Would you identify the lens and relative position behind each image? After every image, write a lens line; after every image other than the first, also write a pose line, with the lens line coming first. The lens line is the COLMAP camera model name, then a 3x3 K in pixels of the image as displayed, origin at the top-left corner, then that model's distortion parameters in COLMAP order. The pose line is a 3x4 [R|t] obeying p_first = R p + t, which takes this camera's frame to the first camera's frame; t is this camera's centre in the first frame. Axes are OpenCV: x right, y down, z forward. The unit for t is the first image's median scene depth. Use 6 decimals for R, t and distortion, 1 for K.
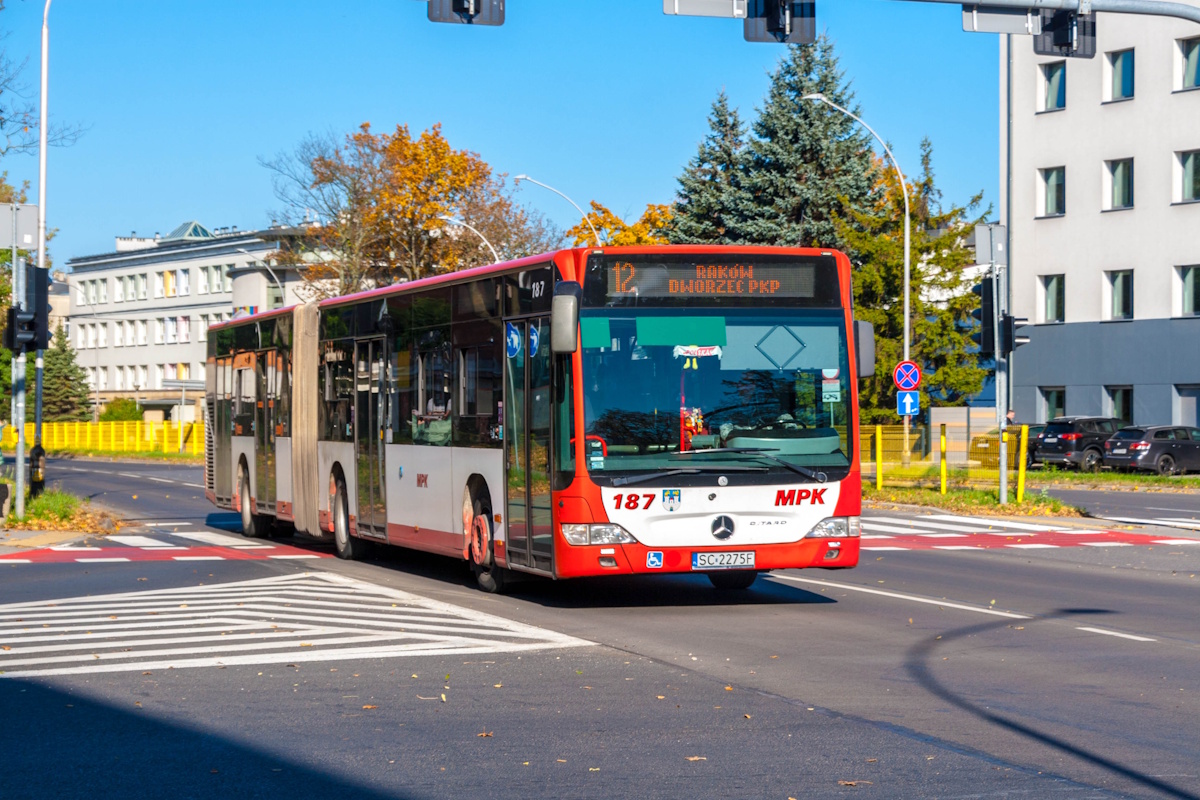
lens RADIAL K [[2481.4, 0, 598.2], [0, 2481.4, 396.7], [0, 0, 1]] dist [0.392849, 0.000000]
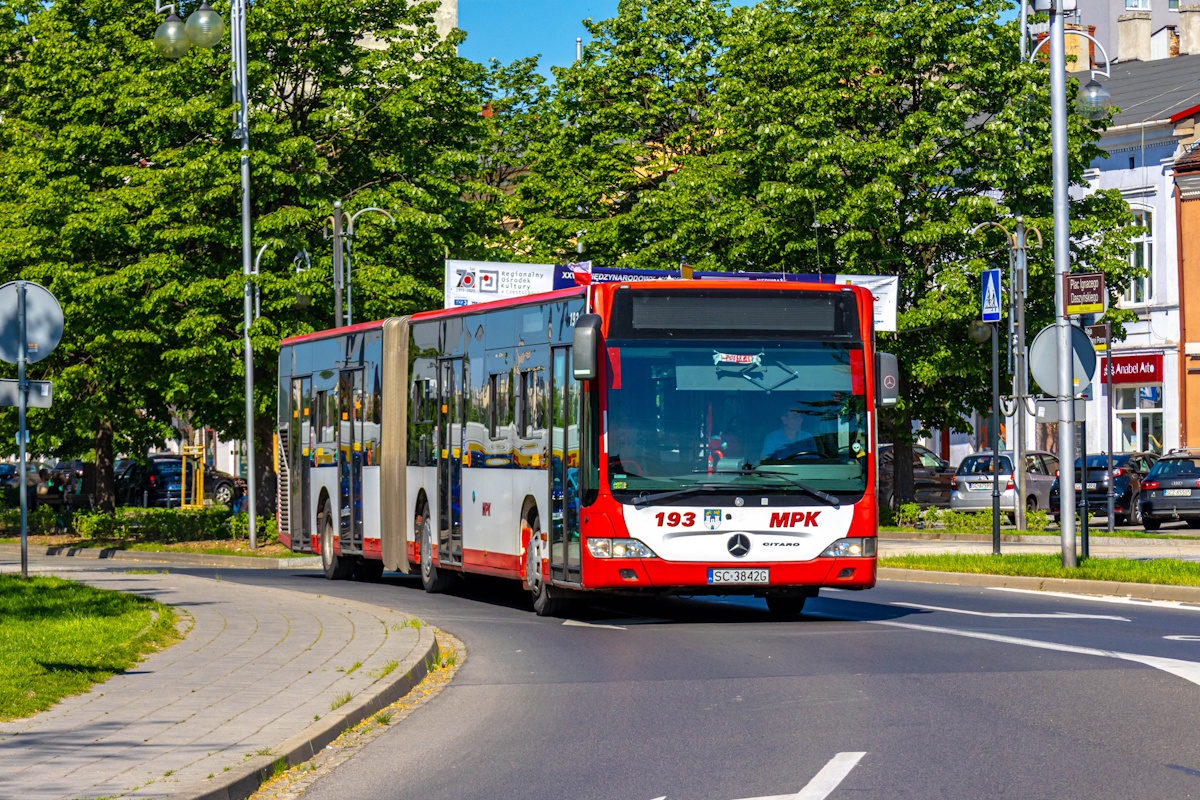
lens RADIAL K [[4520.9, 0, 609.4], [0, 4520.9, 406.0], [0, 0, 1]] dist [1.814202, 0.000000]
pose [[0.994743, 0.012980, -0.101579, 0.152083], [-0.012852, 0.999916, 0.001911, -0.007757], [0.101595, -0.000596, 0.994826, -0.735531]]
